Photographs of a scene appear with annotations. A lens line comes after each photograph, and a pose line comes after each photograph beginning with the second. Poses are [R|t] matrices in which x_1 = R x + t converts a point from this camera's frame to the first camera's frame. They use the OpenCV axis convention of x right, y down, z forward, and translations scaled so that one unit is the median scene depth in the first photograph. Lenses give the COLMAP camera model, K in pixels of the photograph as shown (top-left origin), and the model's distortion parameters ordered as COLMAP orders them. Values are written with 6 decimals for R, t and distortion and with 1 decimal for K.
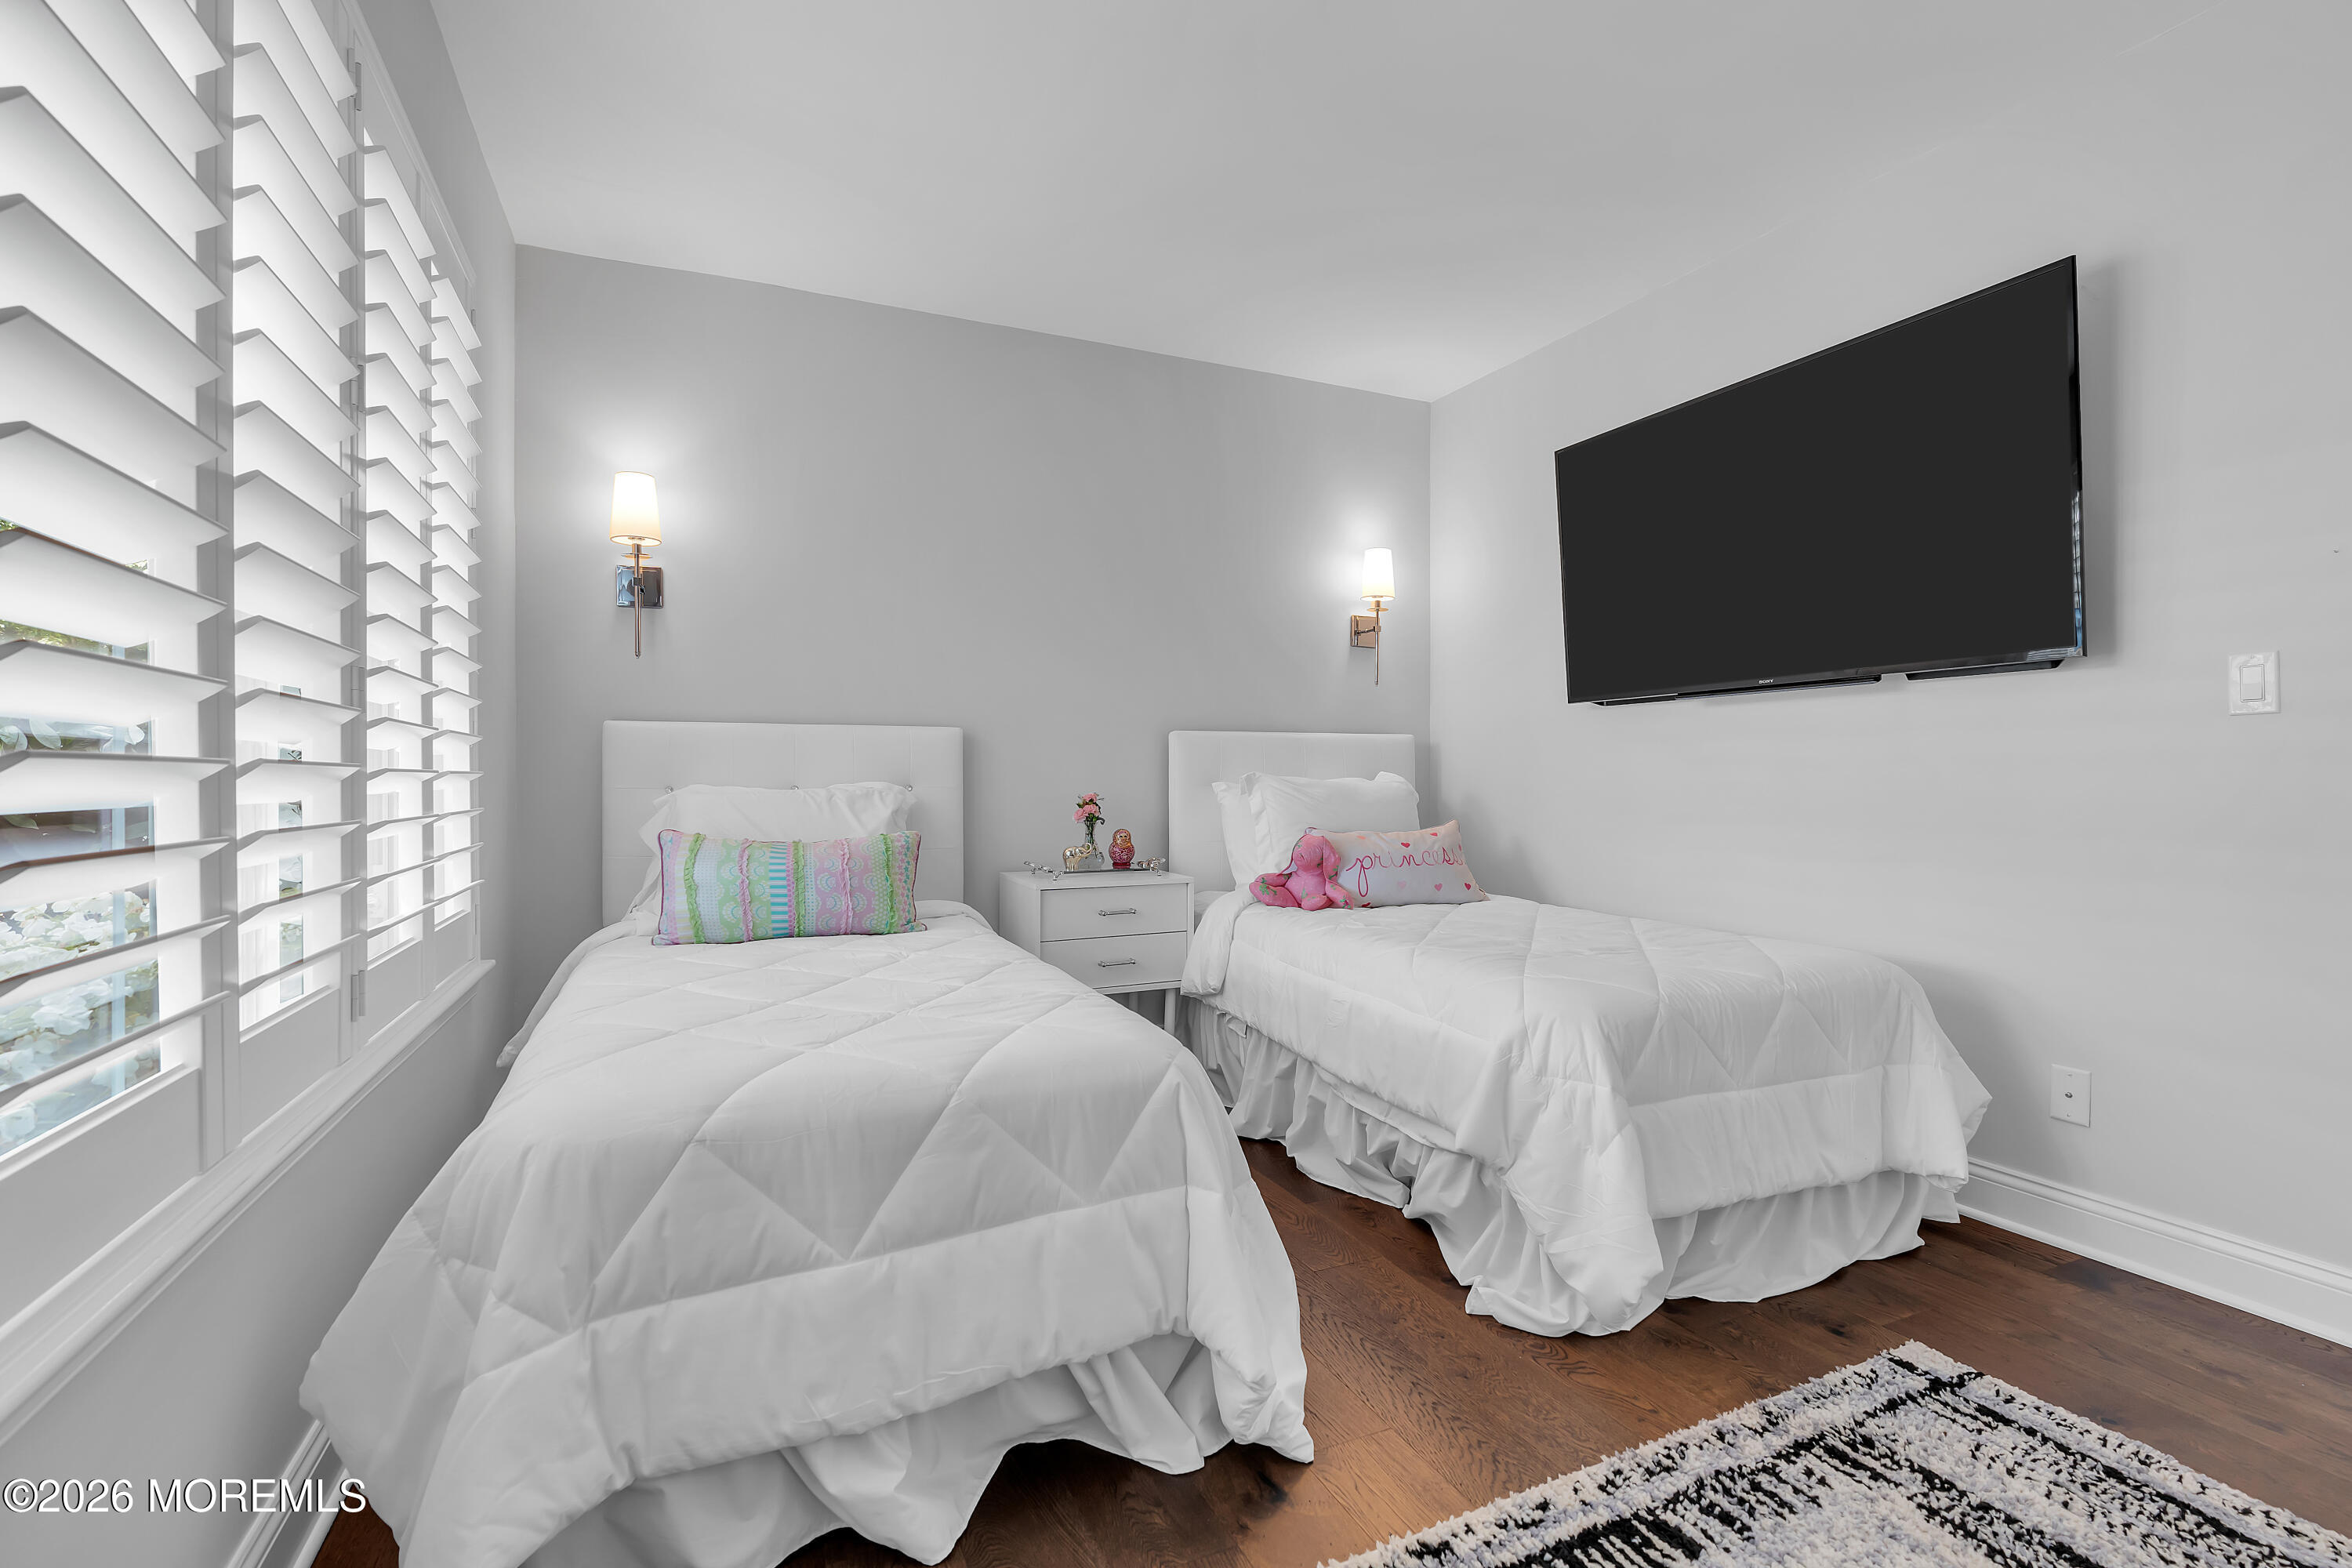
lens RADIAL K [[1065.0, 0, 1182.5], [0, 1065.0, 792.7], [0, 0, 1]] dist [-0.004836, 0.003861]
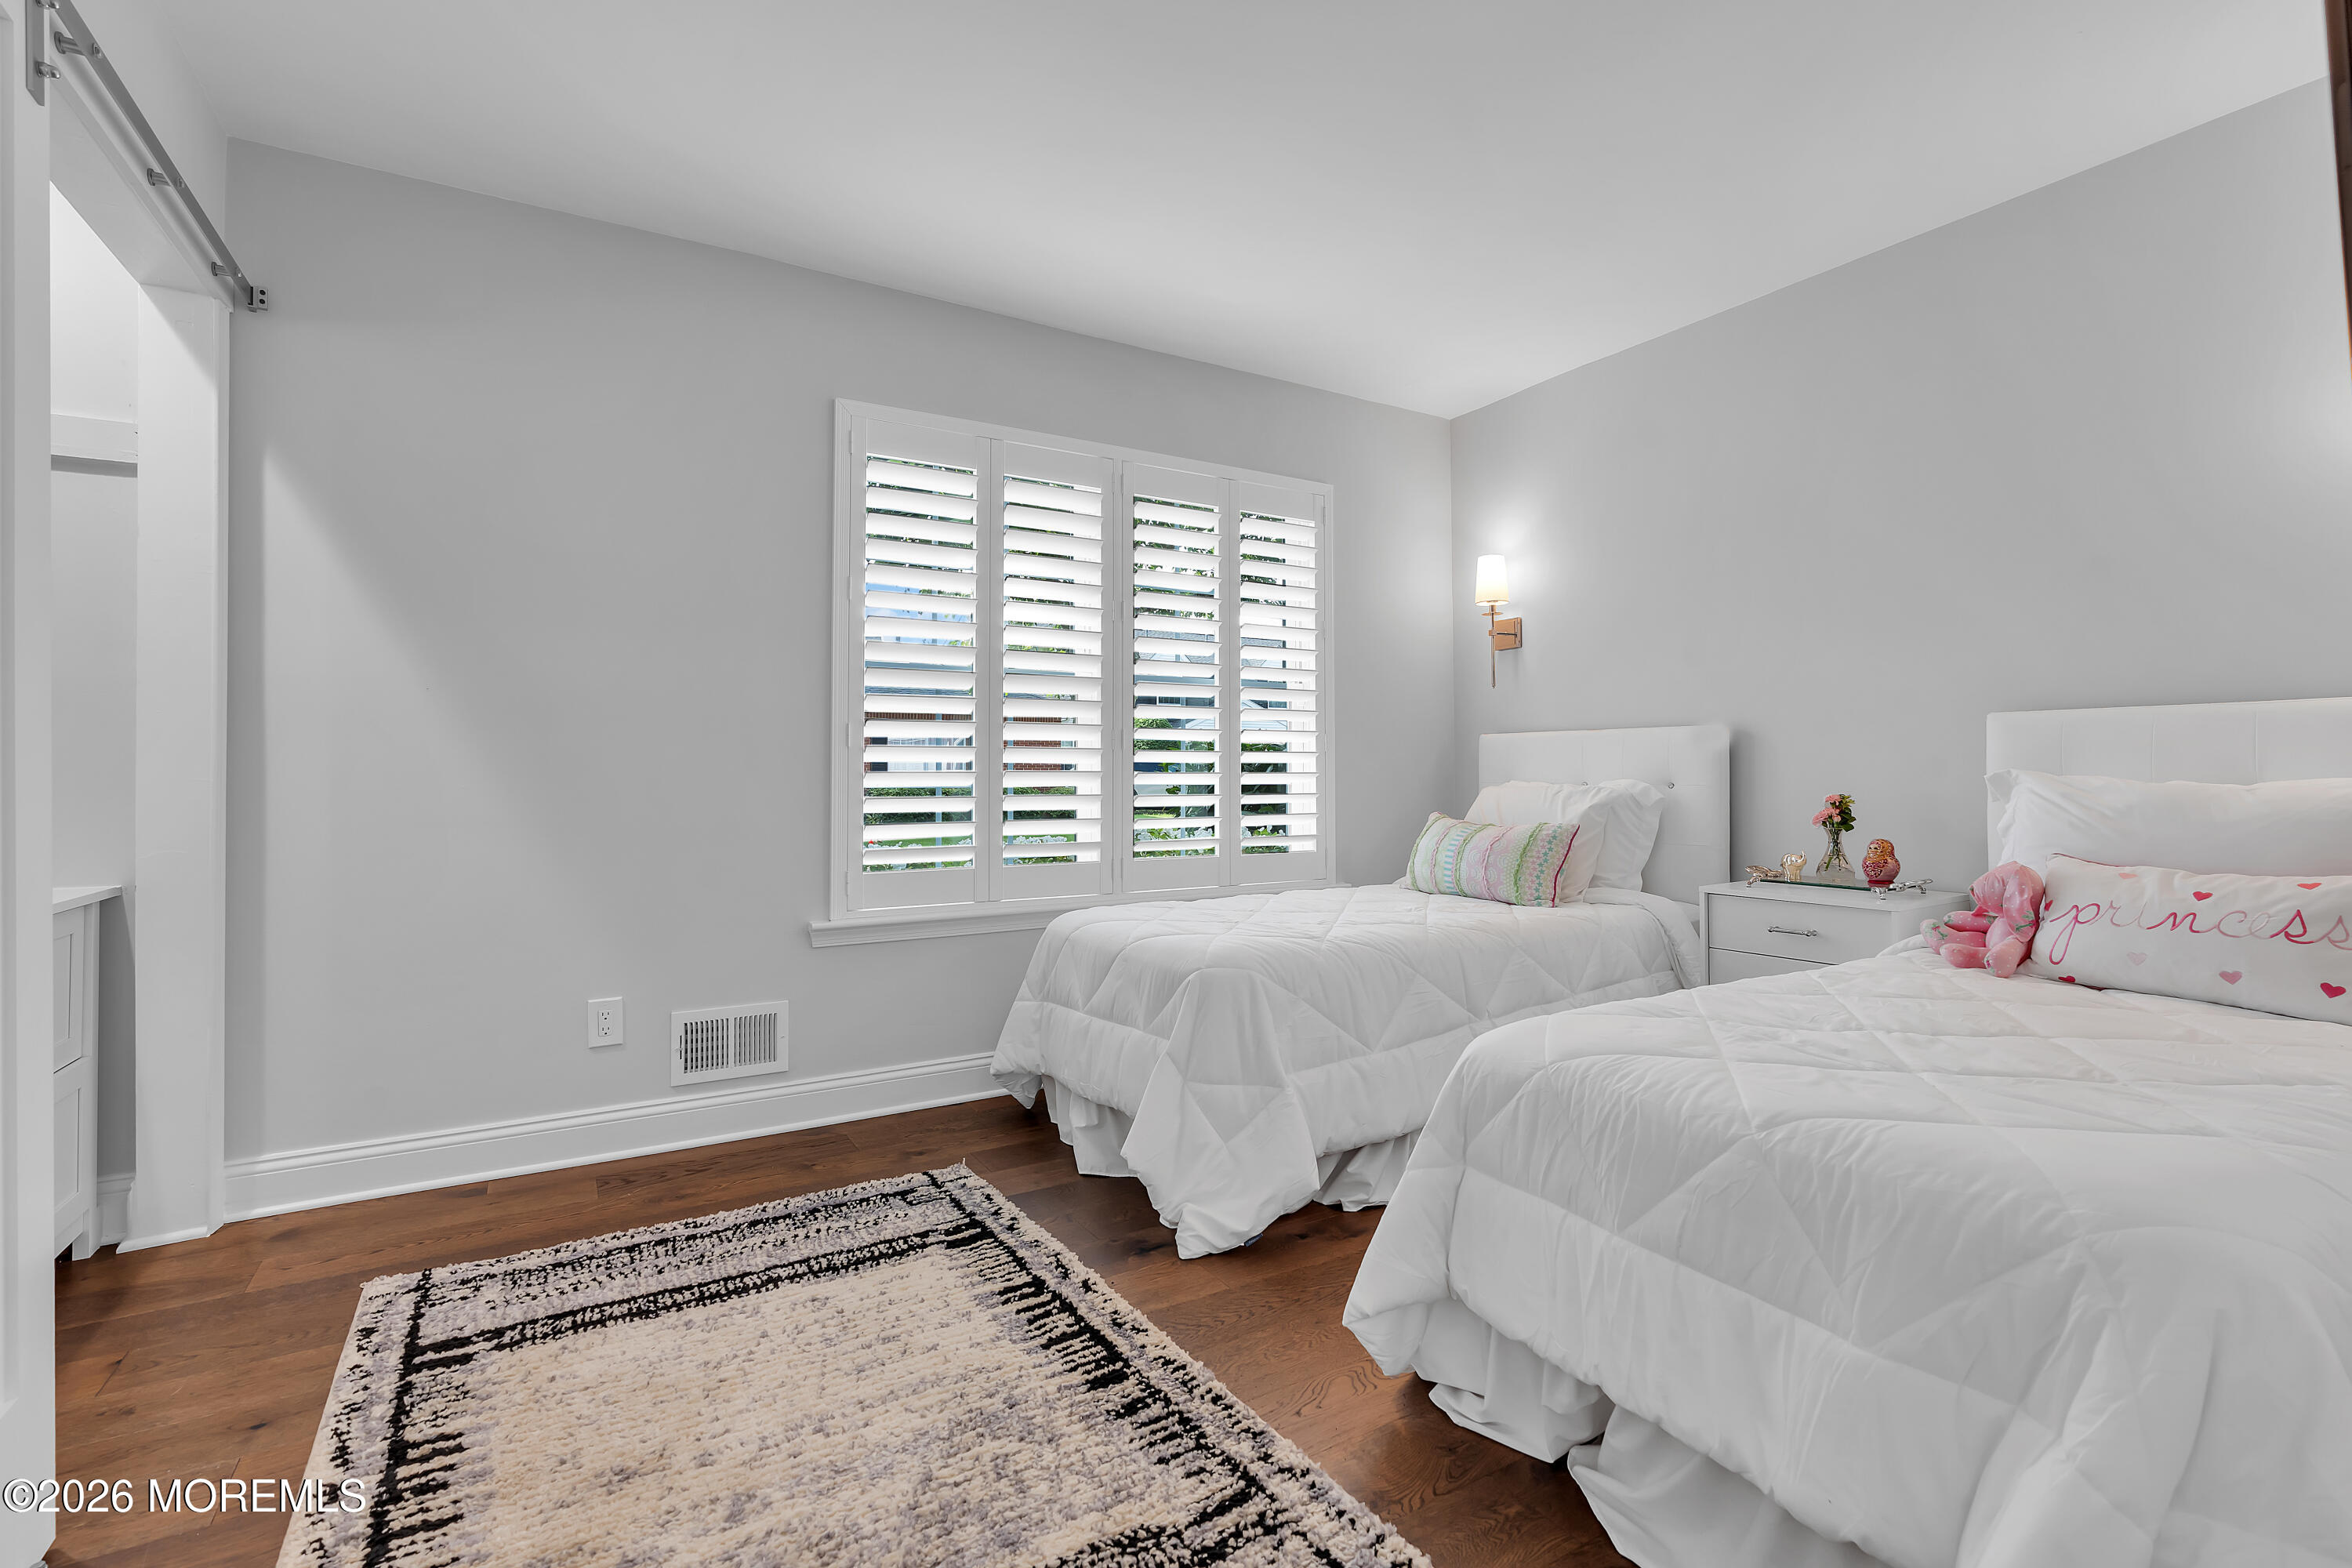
lens RADIAL K [[1065.0, 0, 1182.5], [0, 1065.0, 792.7], [0, 0, 1]] dist [-0.004836, 0.003861]
pose [[0.109548, 0.017272, -0.993831, 0.901963], [-0.012693, 0.999792, 0.015977, -0.010854], [0.993900, 0.010865, 0.109744, 0.493078]]
